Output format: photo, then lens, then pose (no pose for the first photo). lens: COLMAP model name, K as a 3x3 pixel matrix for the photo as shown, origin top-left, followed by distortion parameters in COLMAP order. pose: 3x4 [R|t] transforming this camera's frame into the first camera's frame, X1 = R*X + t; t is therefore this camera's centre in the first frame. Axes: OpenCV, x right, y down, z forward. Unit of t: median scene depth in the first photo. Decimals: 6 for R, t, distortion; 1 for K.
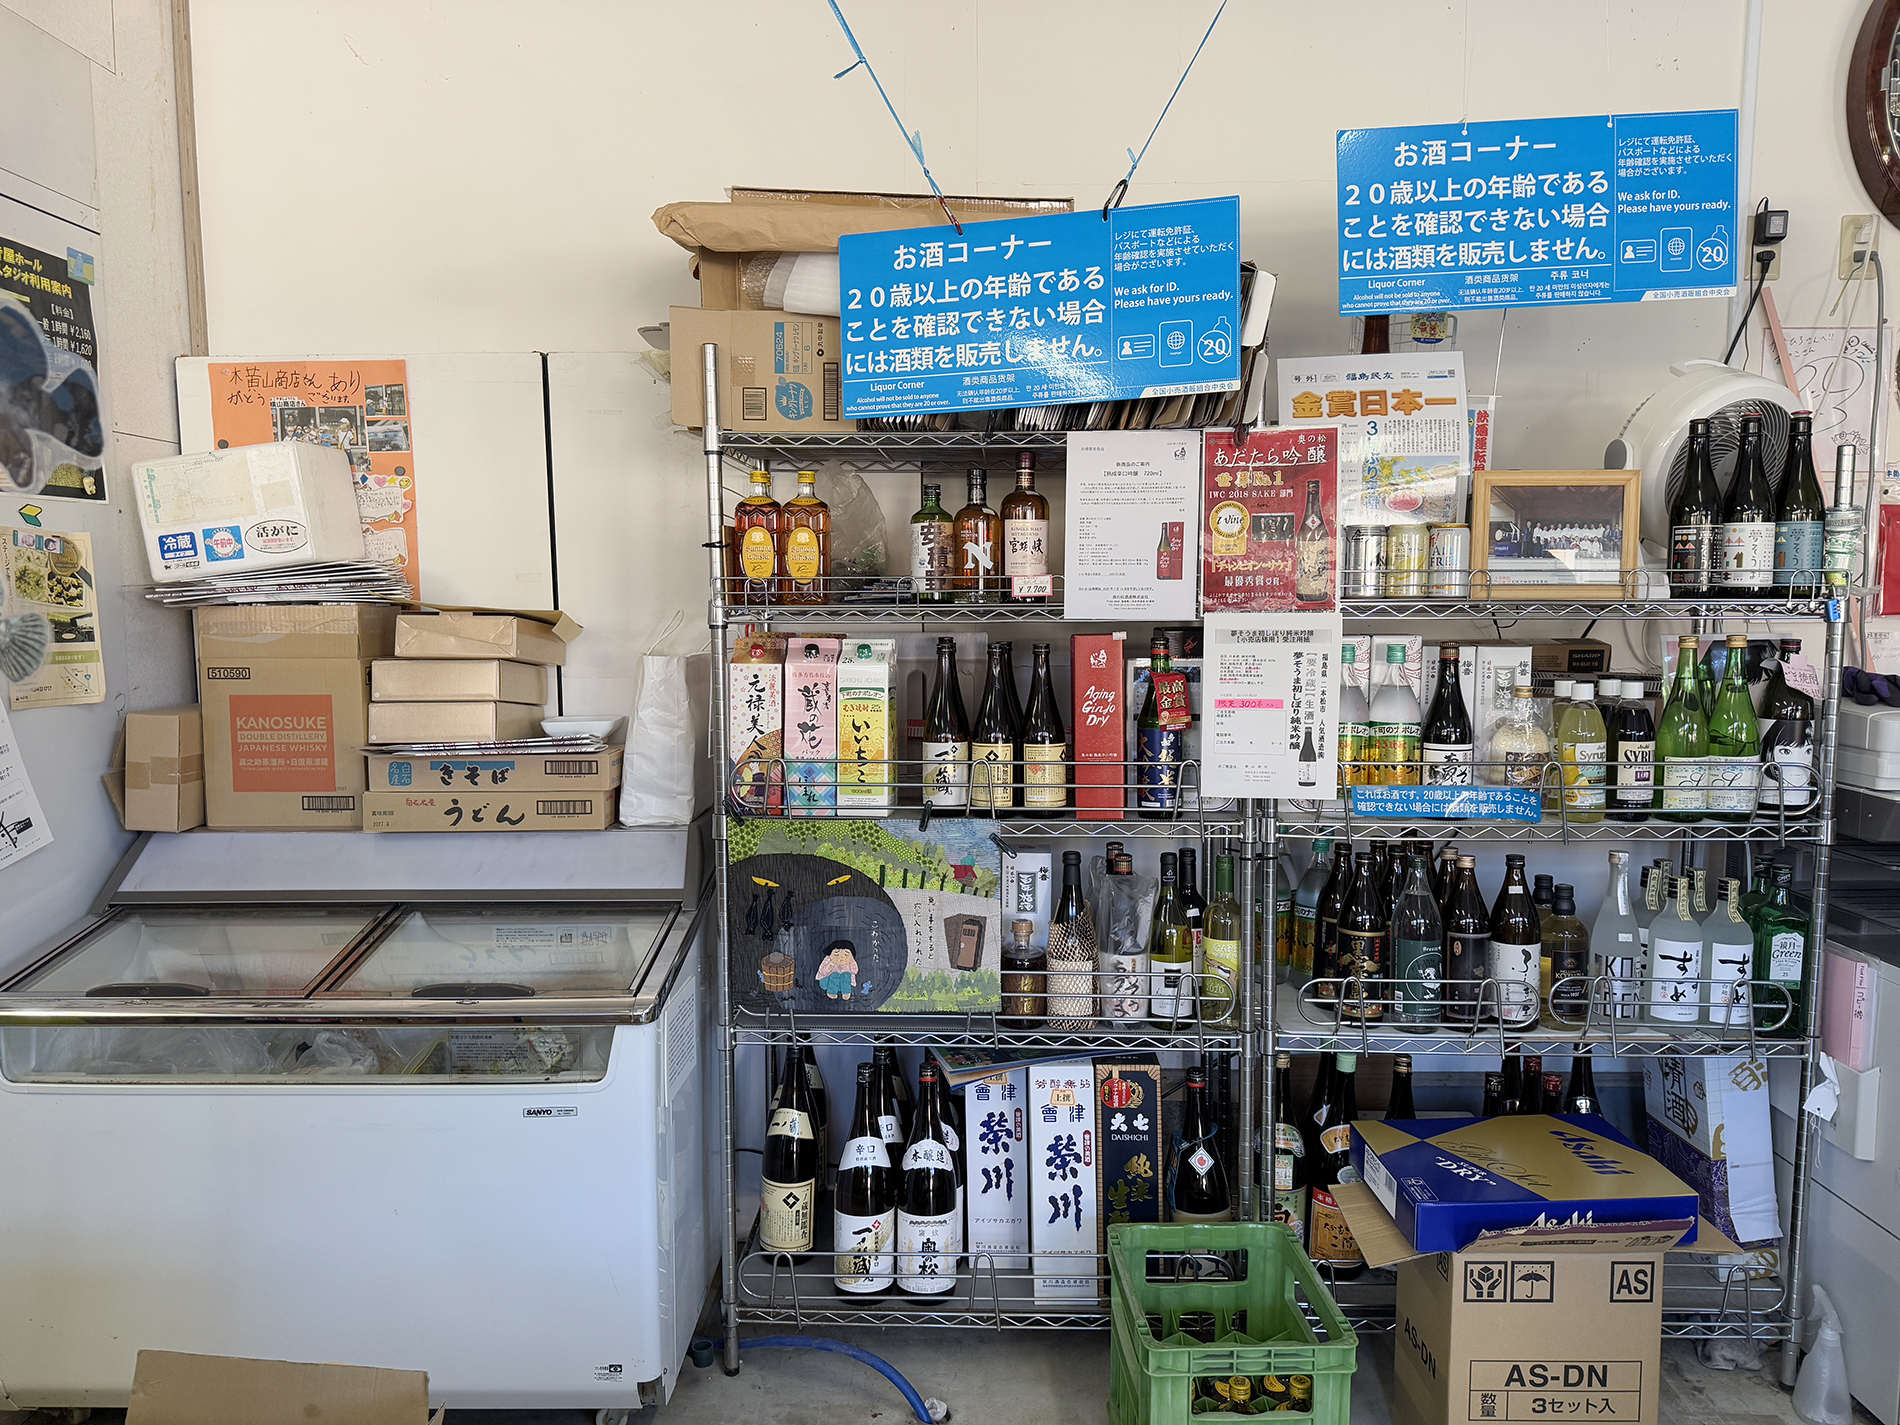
lens RADIAL K [[1340.9, 0, 943.1], [0, 1340.9, 736.6], [0, 0, 1]] dist [0.206174, -0.347044]
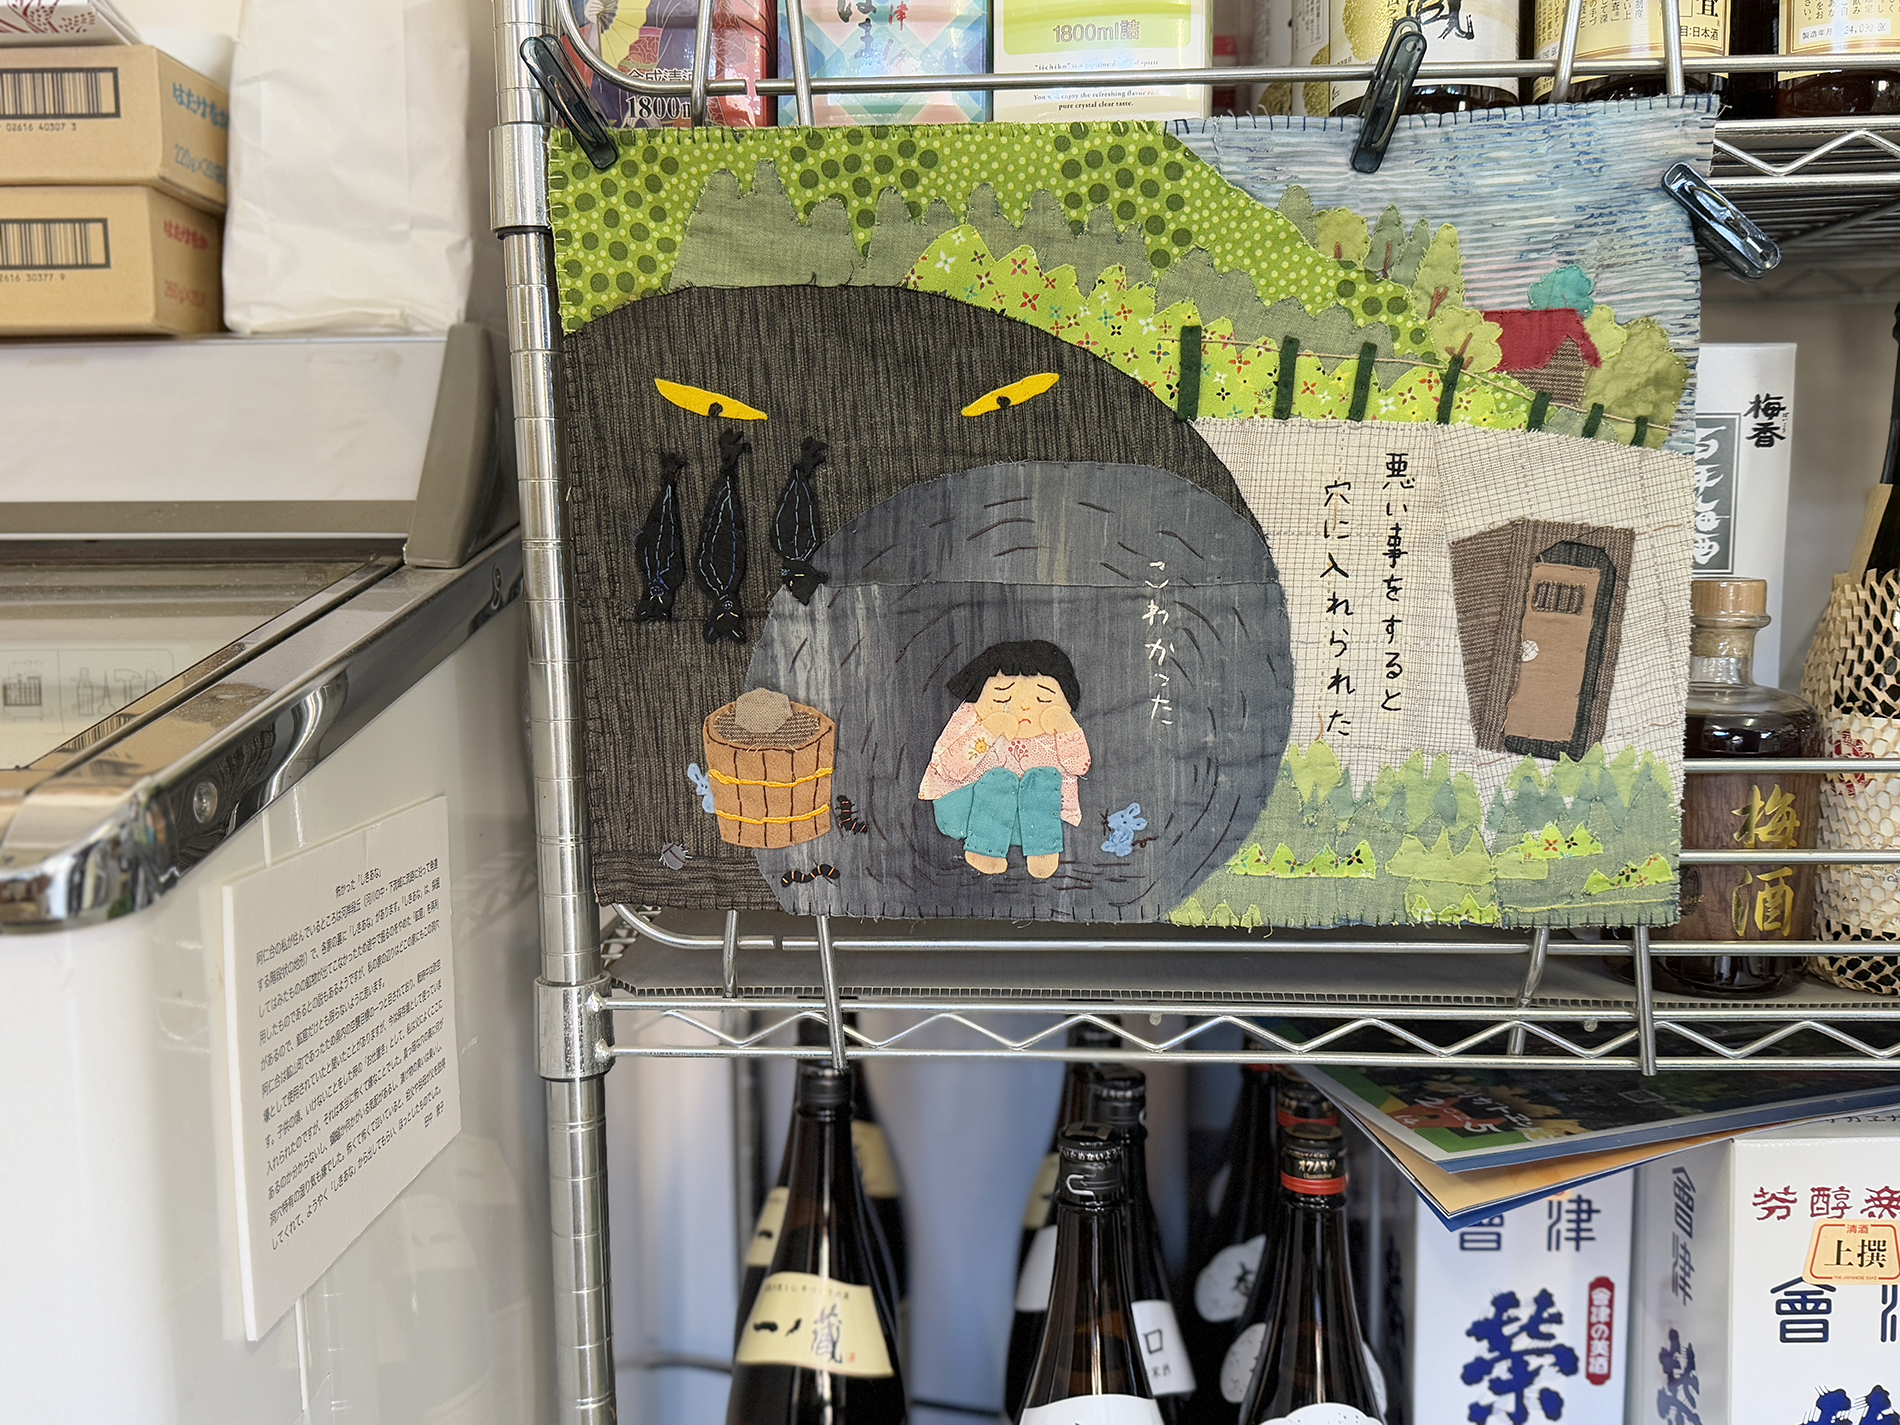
lens RADIAL K [[1799.0, 0, 947.4], [0, 1799.0, 719.5], [0, 0, 1]] dist [0.179895, -0.368854]
pose [[0.999904, -0.008539, -0.010935, -0.085589], [0.008835, 0.999589, 0.027277, 0.156478], [0.010697, -0.027371, 0.999568, 0.668874]]
